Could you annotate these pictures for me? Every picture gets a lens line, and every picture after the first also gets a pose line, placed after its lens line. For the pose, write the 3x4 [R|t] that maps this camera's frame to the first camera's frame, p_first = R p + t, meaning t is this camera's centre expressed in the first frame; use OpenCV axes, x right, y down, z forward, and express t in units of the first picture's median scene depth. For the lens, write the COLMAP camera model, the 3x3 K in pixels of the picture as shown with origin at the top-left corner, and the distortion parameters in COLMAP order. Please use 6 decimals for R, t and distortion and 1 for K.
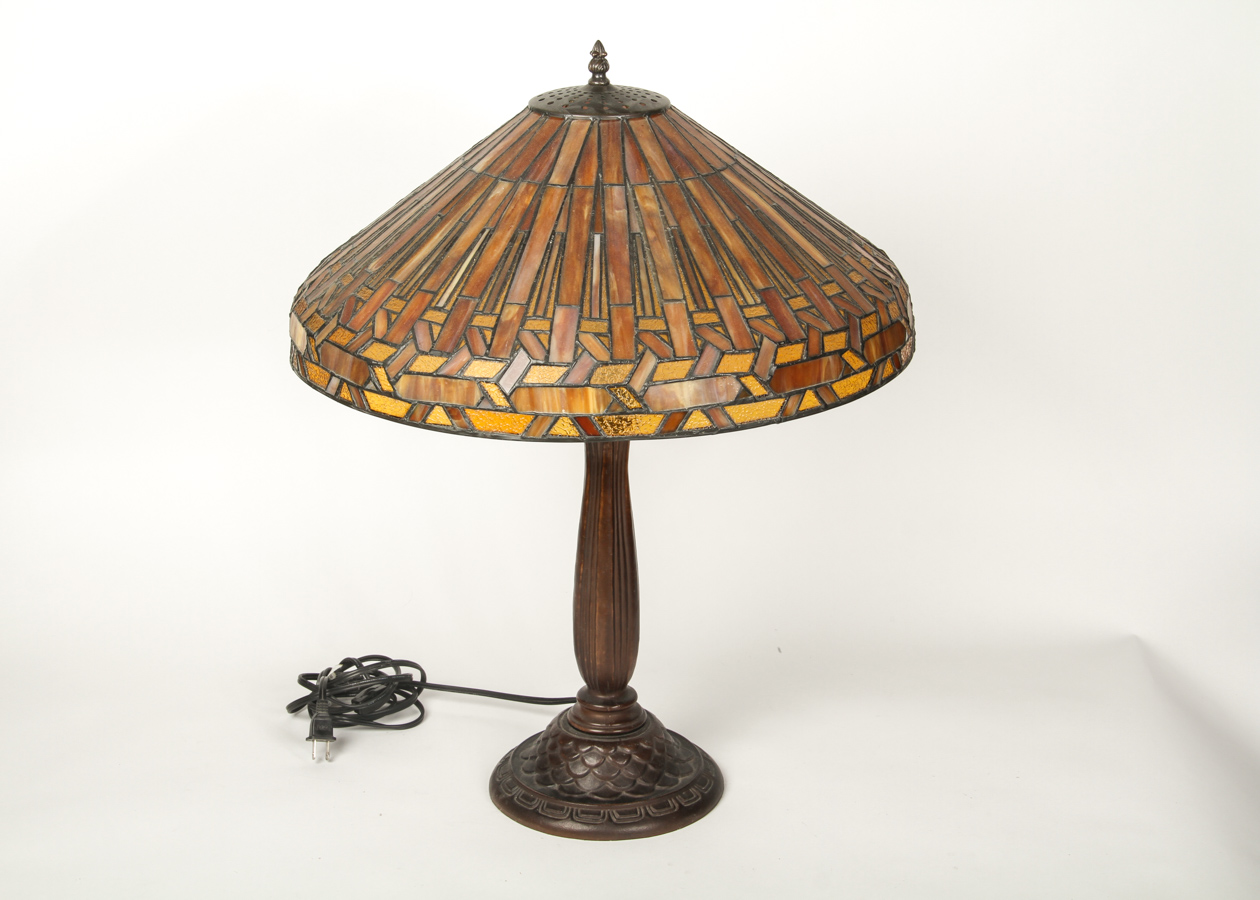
lens RADIAL K [[2681.6, 0, 630.0], [0, 2681.6, 450.0], [0, 0, 1]] dist [0.063655, 0.044849]
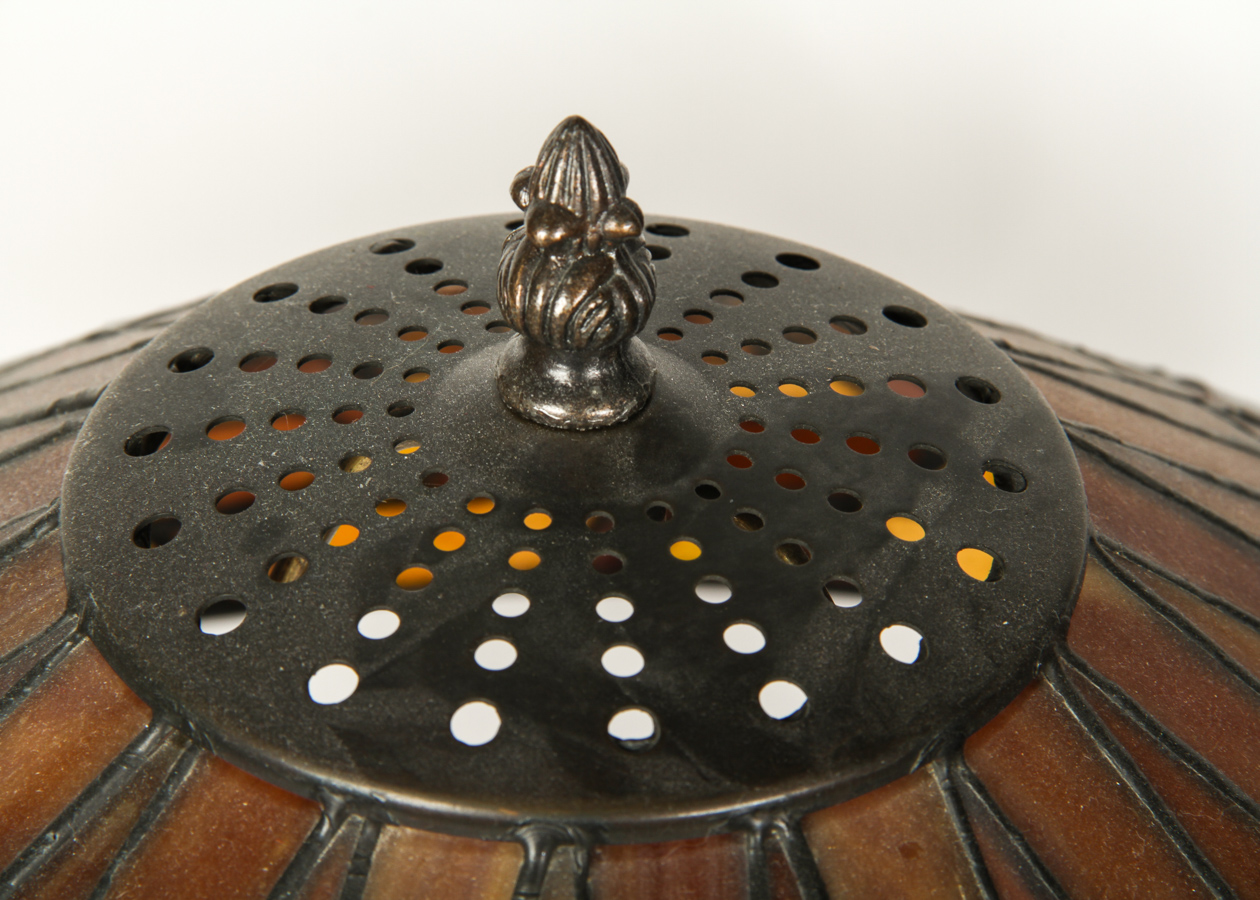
lens RADIAL K [[7929.6, 0, 630.0], [0, 7929.6, 450.0], [0, 0, 1]] dist [-0.307289, -3.436089]
pose [[0.999682, 0.025206, 0.000255, -0.009691], [-0.025095, 0.996132, -0.084214, -0.105809], [-0.002377, 0.084181, 0.996448, 0.596863]]
